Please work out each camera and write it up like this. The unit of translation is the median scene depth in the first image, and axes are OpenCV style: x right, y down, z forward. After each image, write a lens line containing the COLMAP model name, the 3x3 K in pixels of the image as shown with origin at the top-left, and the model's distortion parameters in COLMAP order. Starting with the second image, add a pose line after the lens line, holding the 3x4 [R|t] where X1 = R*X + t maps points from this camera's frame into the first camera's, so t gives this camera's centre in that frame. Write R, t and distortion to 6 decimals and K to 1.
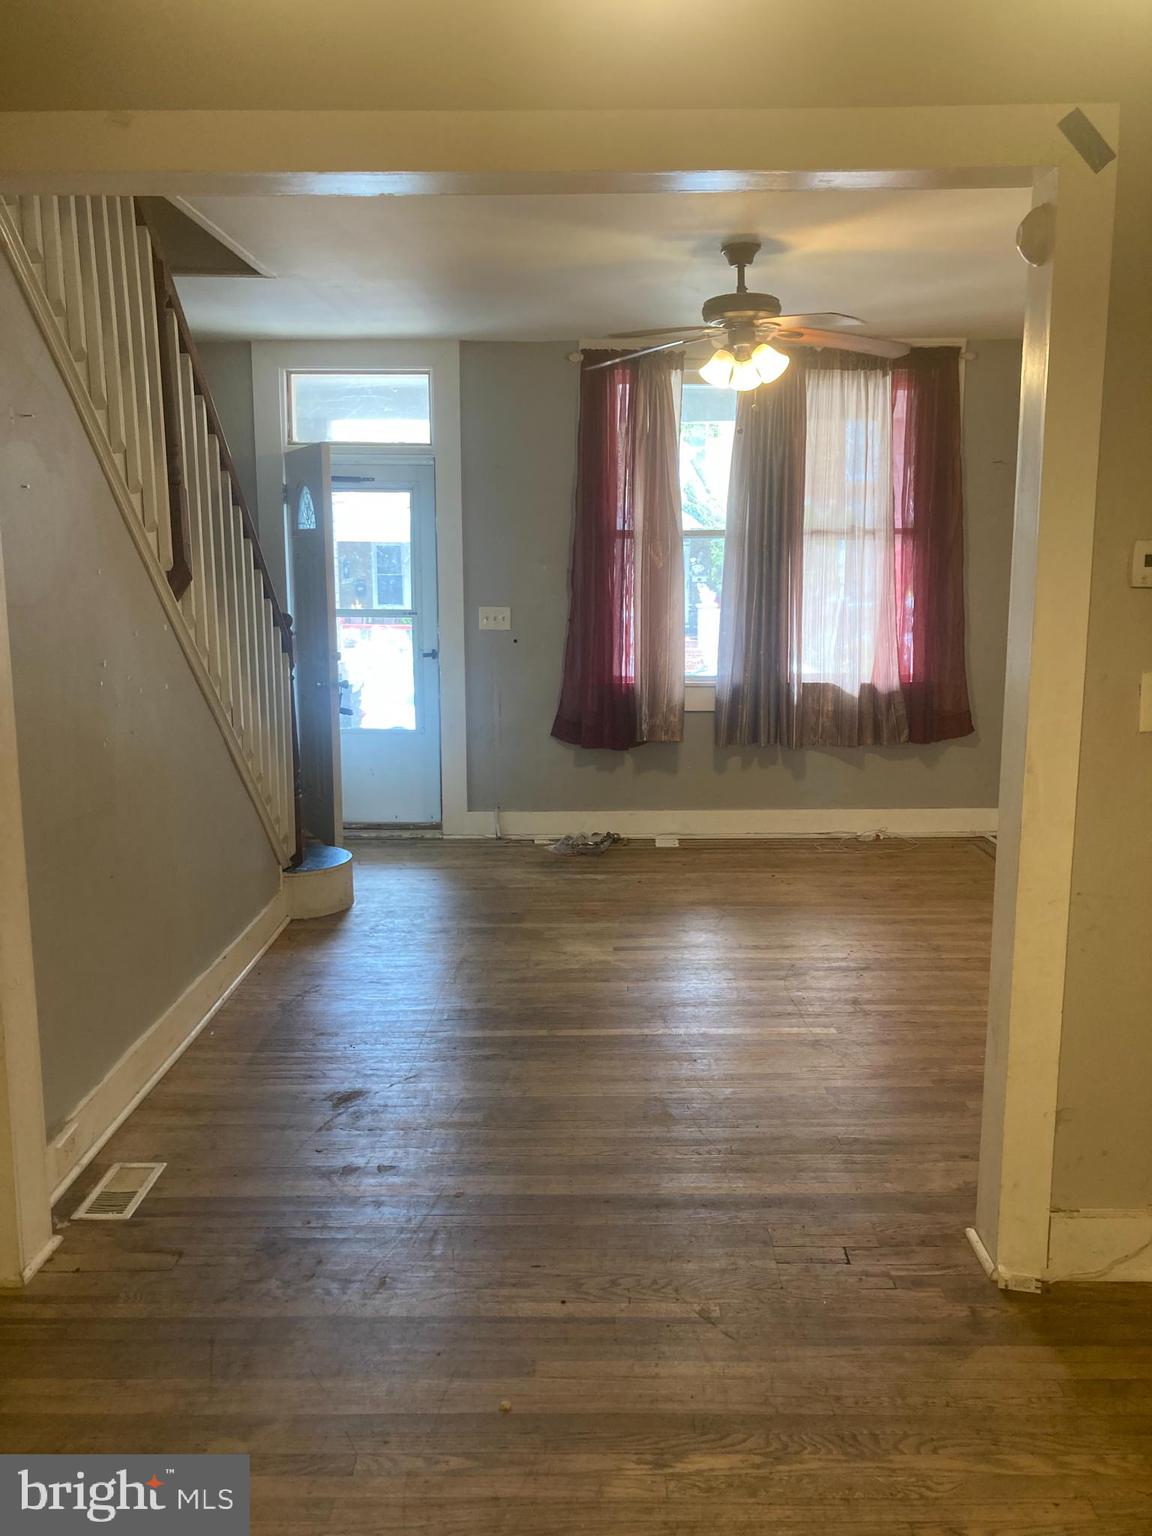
lens RADIAL K [[1285.3, 0, 576.0], [0, 1285.3, 768.0], [0, 0, 1]] dist [0.036520, -0.043087]
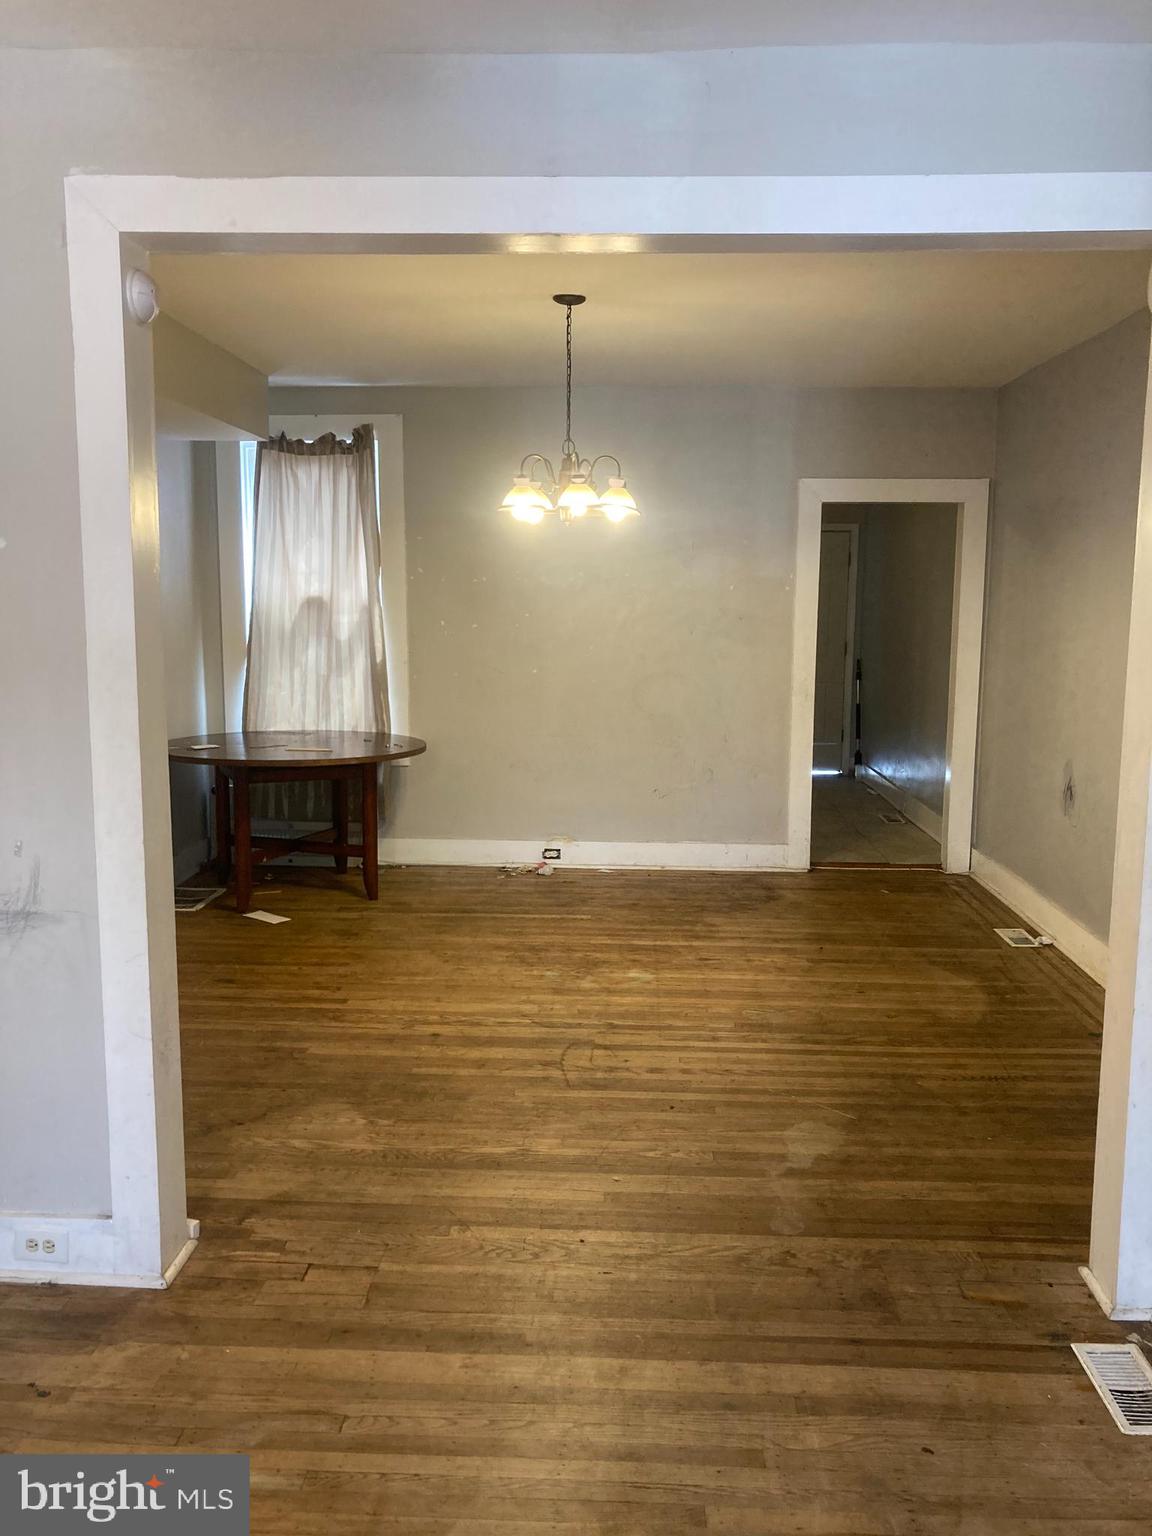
lens RADIAL K [[1253.0, 0, 576.0], [0, 1253.0, 768.0], [0, 0, 1]] dist [0.004201, 0.000615]
pose [[-0.999618, -0.009140, 0.026069, -0.013274], [-0.000849, 0.953397, 0.301717, -0.145939], [-0.027612, 0.301580, -0.953041, 0.867602]]
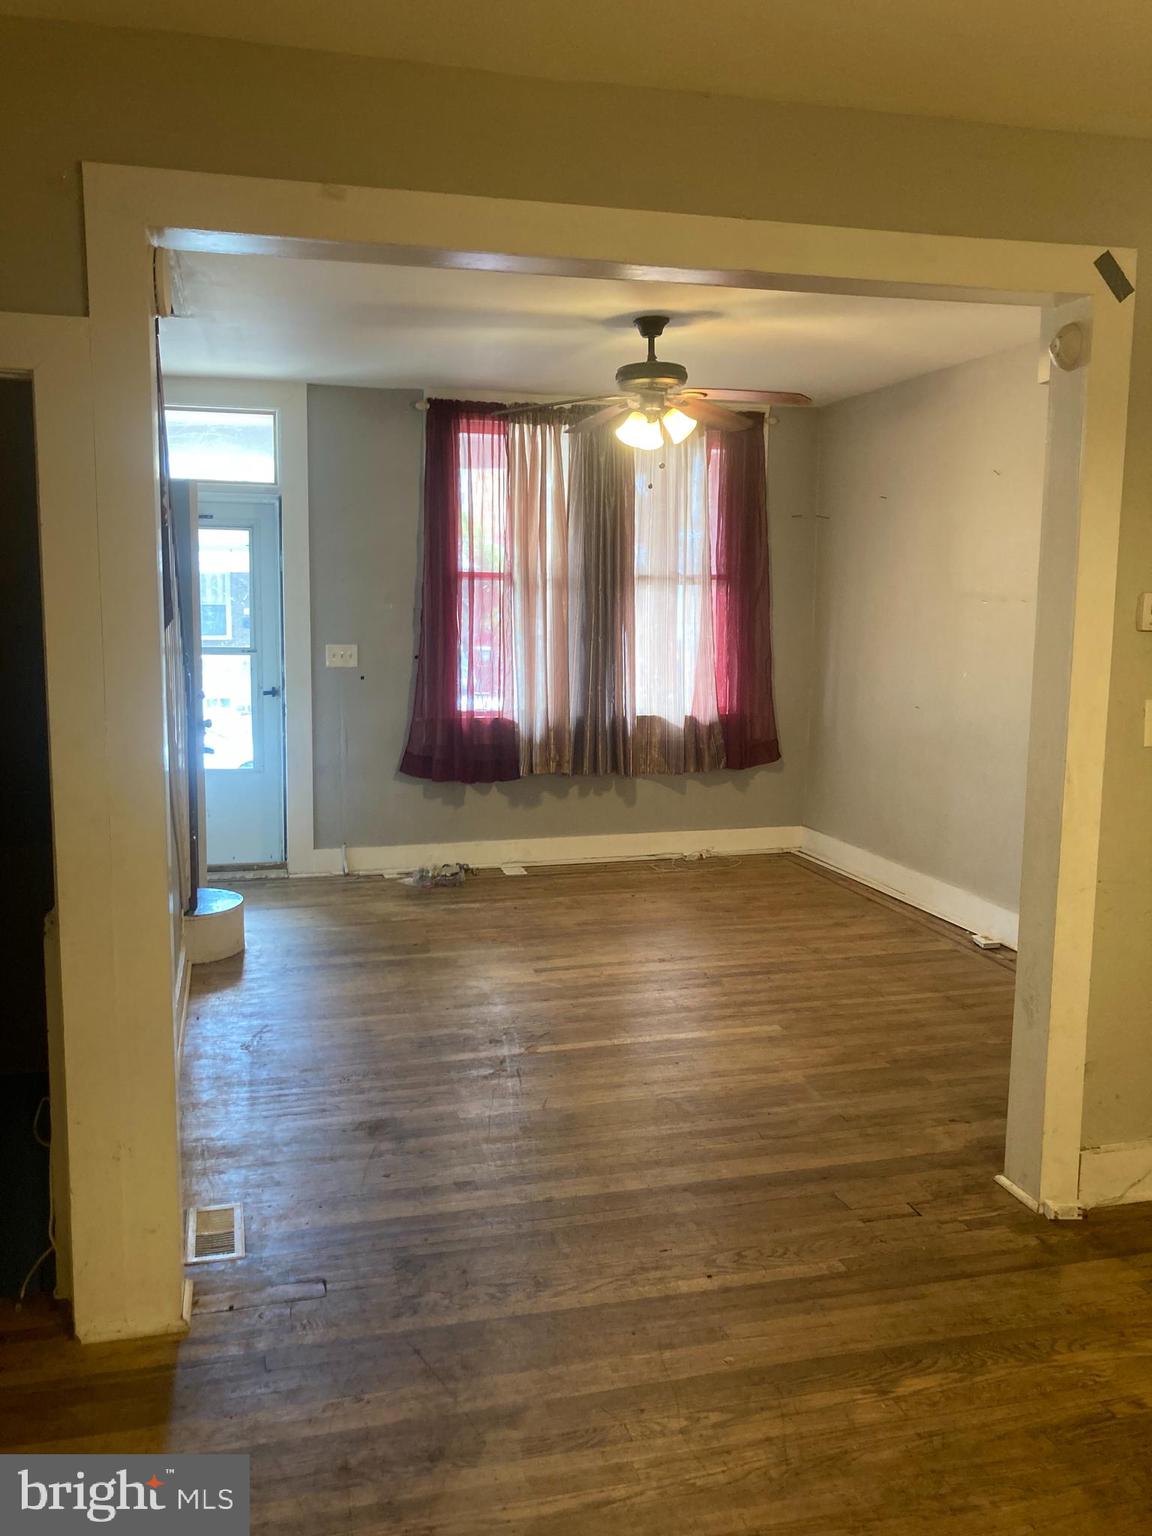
lens RADIAL K [[1293.1, 0, 549.5], [0, 1293.1, 756.8], [0, 0, 1]] dist [0.017968, -0.010684]
pose [[0.966913, -0.023230, 0.254045, -0.184342], [0.032611, 0.998931, -0.032775, 0.001344], [-0.253012, 0.039976, 0.966637, -0.022863]]
